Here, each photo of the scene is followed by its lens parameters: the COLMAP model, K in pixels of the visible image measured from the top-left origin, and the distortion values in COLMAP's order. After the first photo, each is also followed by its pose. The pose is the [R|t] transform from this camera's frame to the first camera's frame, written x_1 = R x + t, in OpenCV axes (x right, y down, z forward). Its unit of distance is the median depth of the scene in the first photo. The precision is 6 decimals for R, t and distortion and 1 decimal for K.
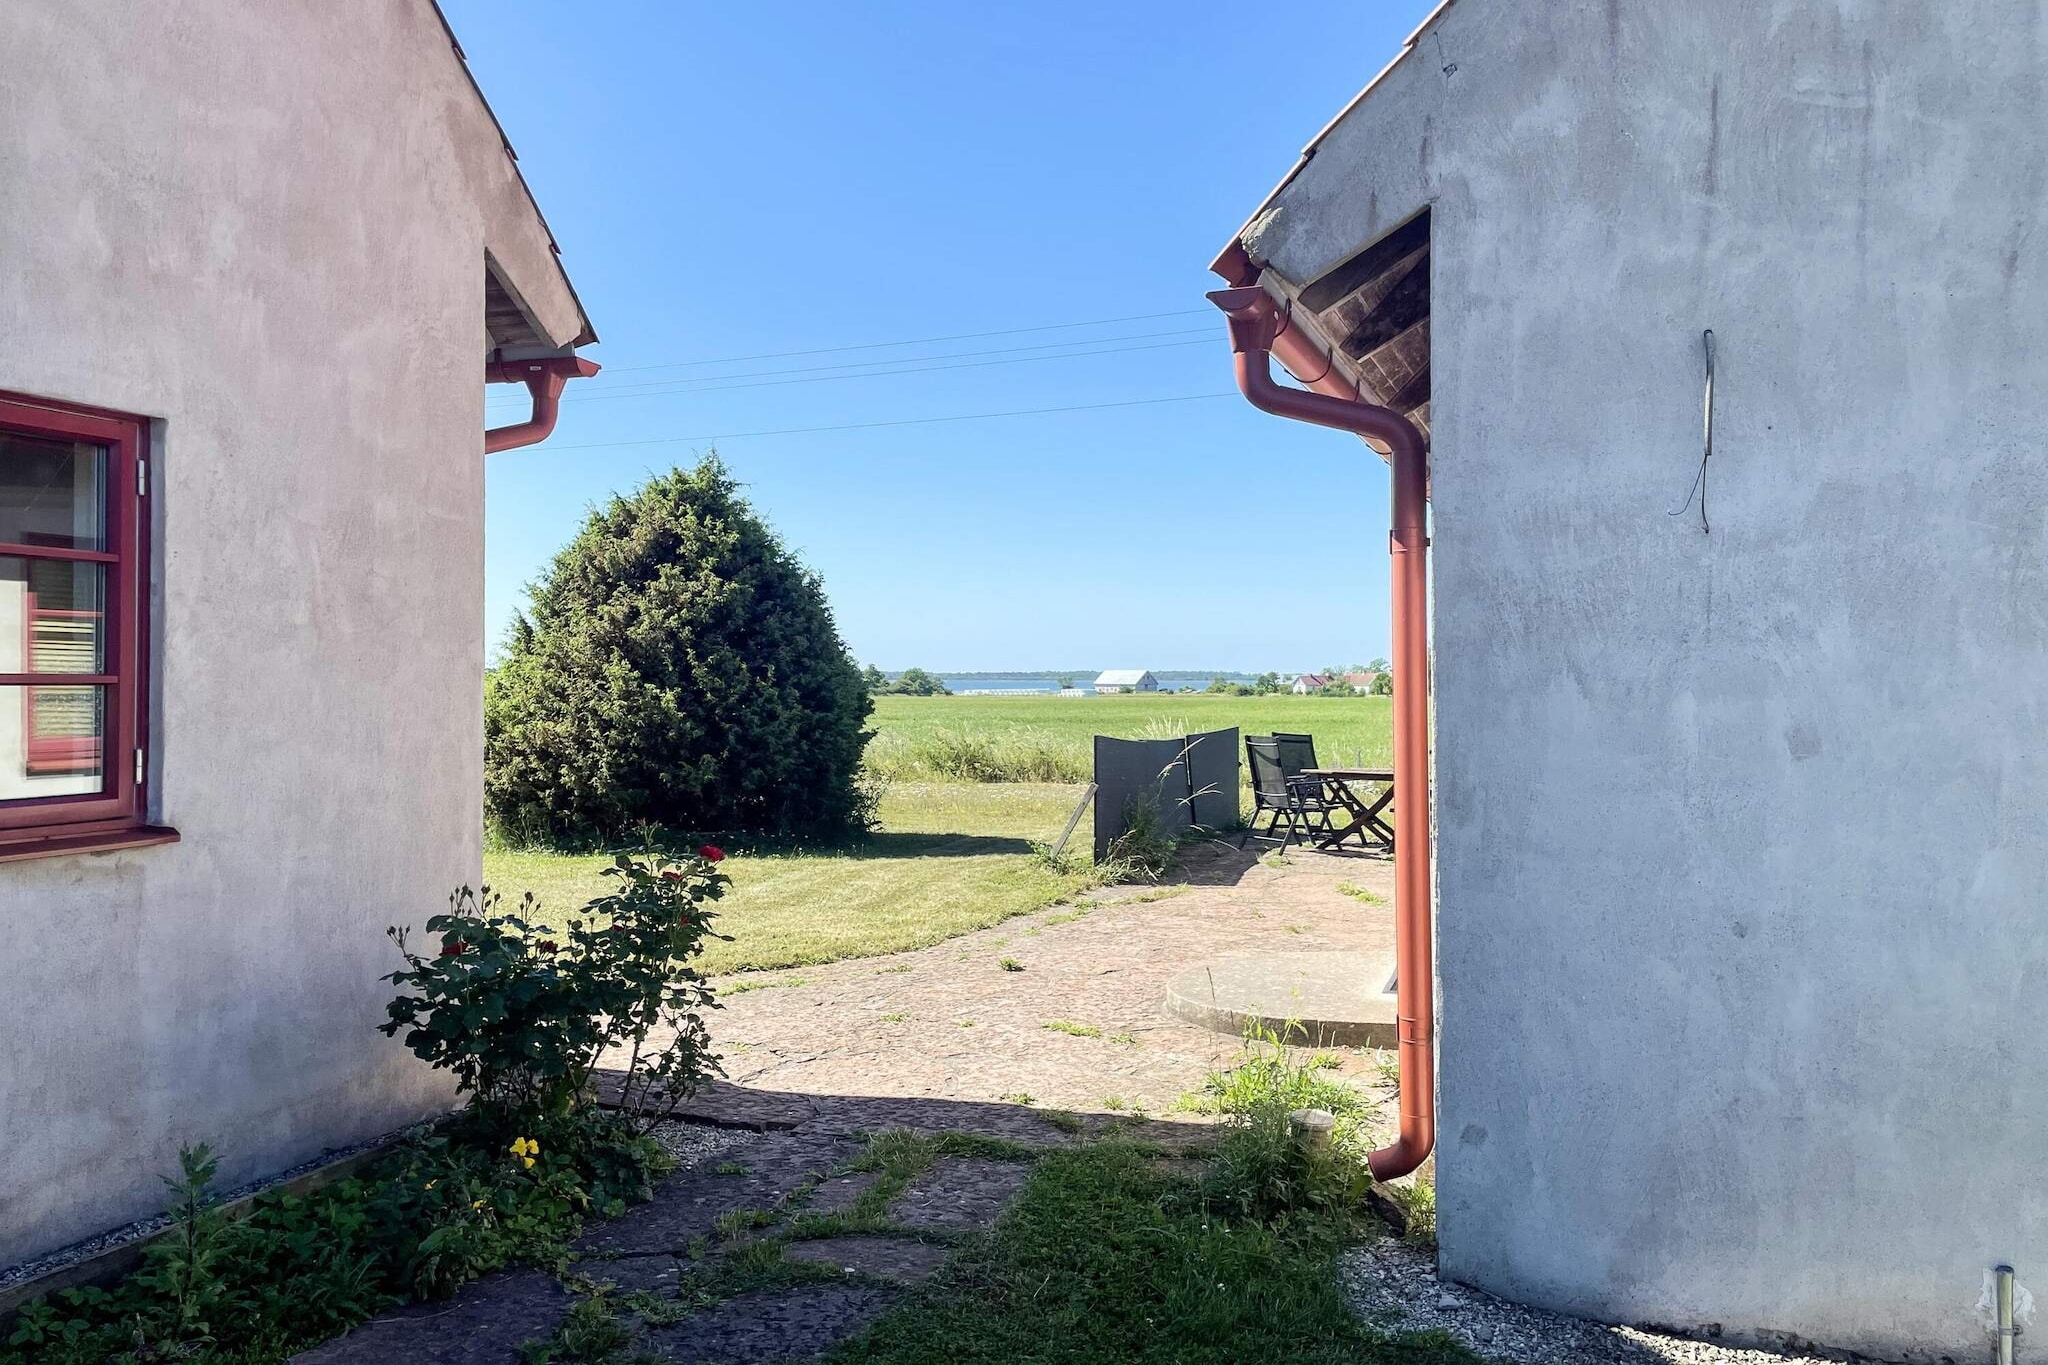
lens RADIAL K [[1654.9, 0, 1024.0], [0, 1654.9, 682.5], [0, 0, 1]] dist [0.115722, -0.183018]
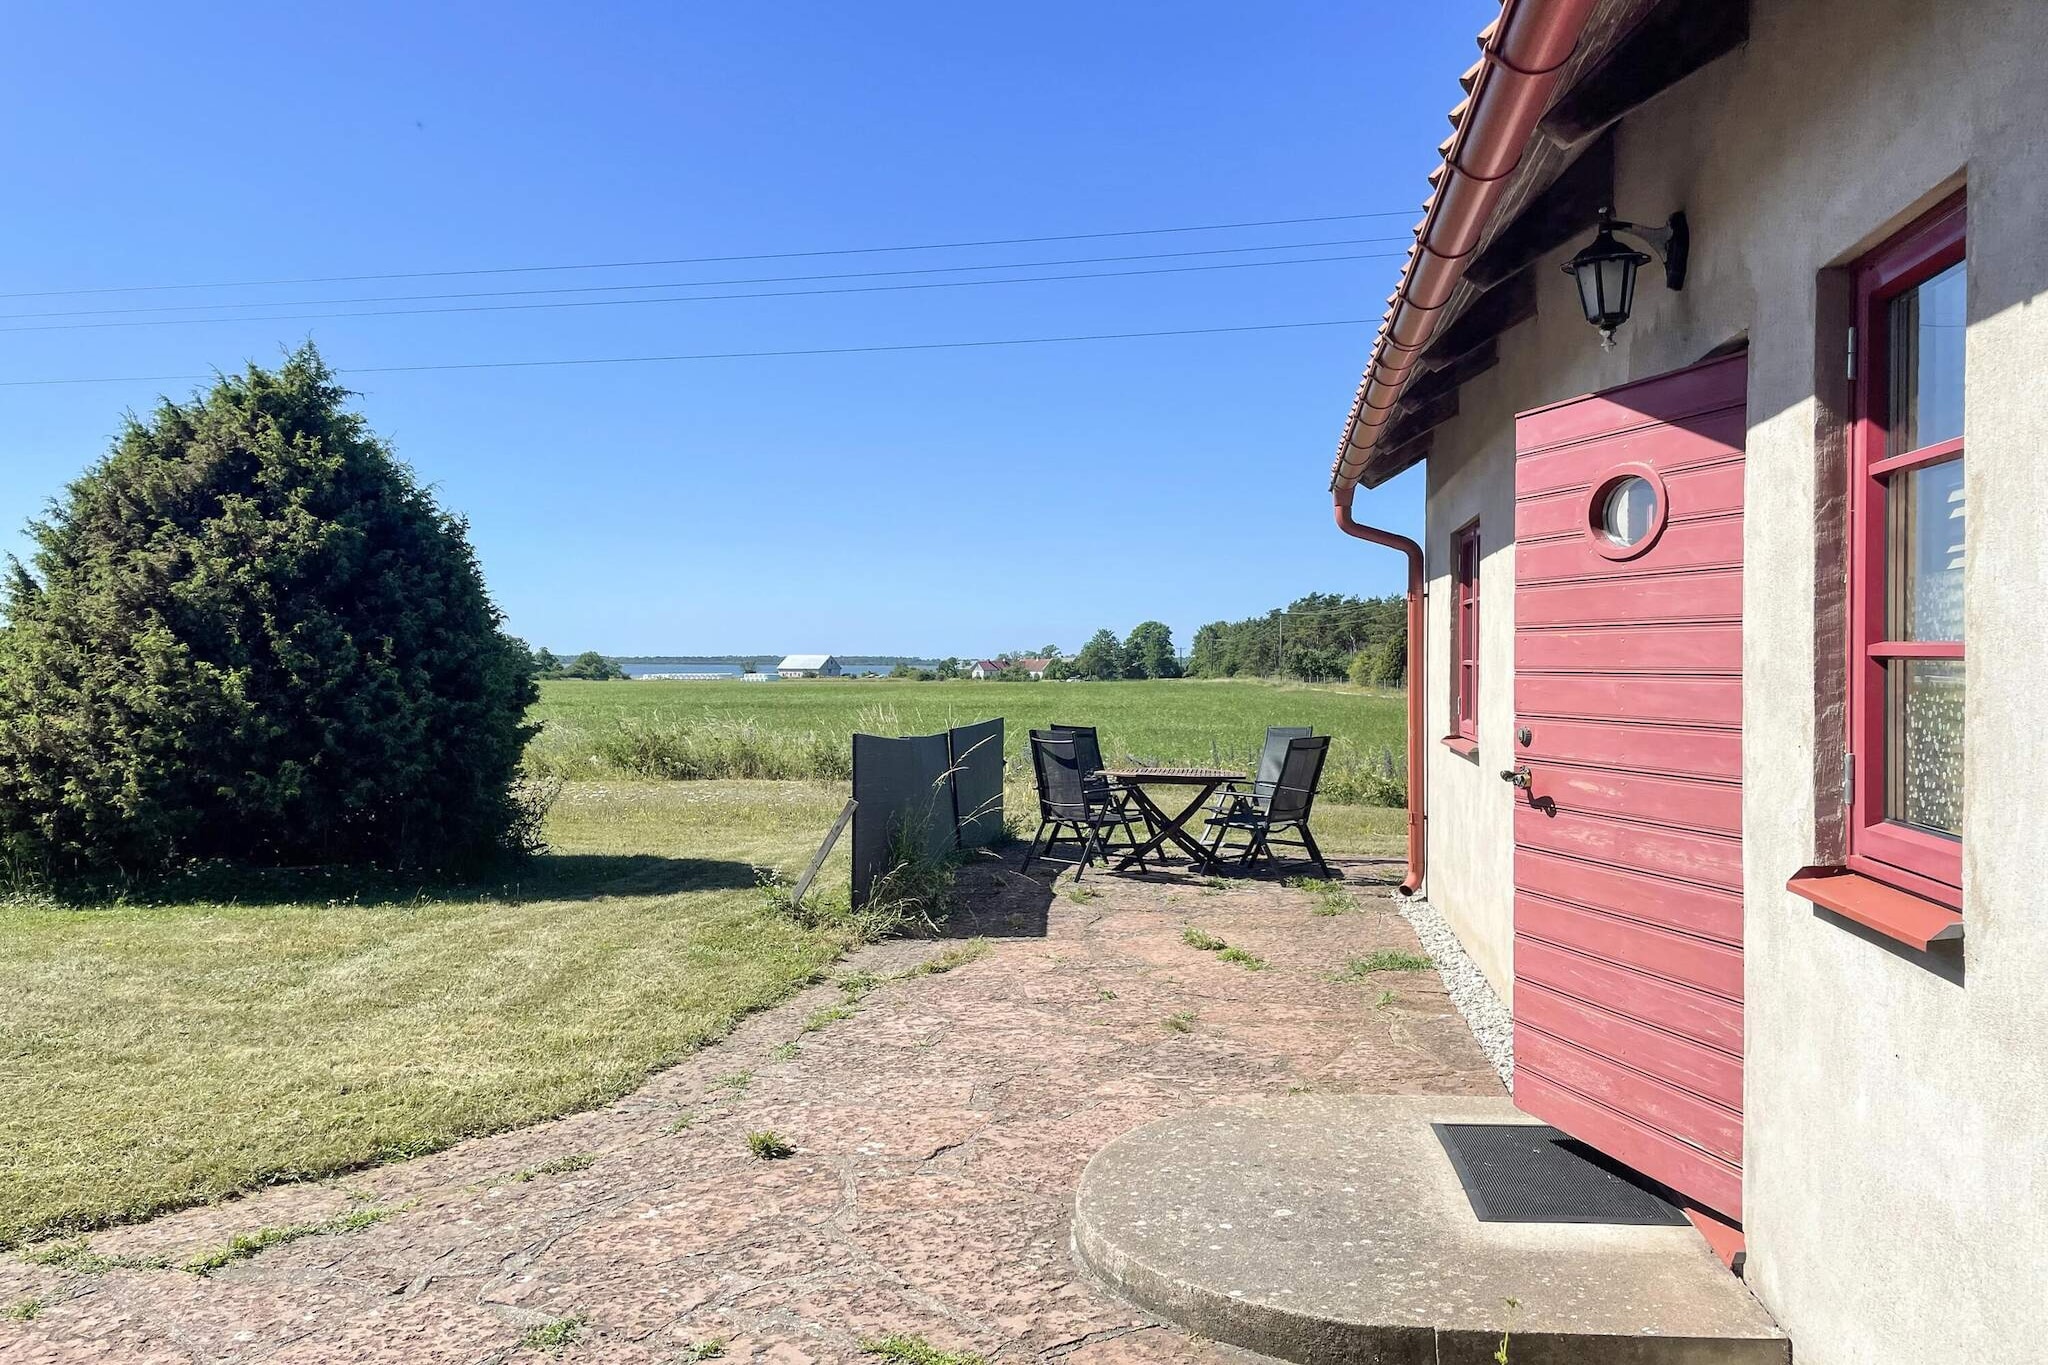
lens RADIAL K [[1591.6, 0, 1036.5], [0, 1591.6, 653.2], [0, 0, 1]] dist [0.105520, -0.165077]
pose [[0.978909, 0.005423, 0.204225, -0.018350], [-0.003575, 0.999949, -0.009419, 0.002391], [-0.204266, 0.008490, 0.978879, 0.247908]]
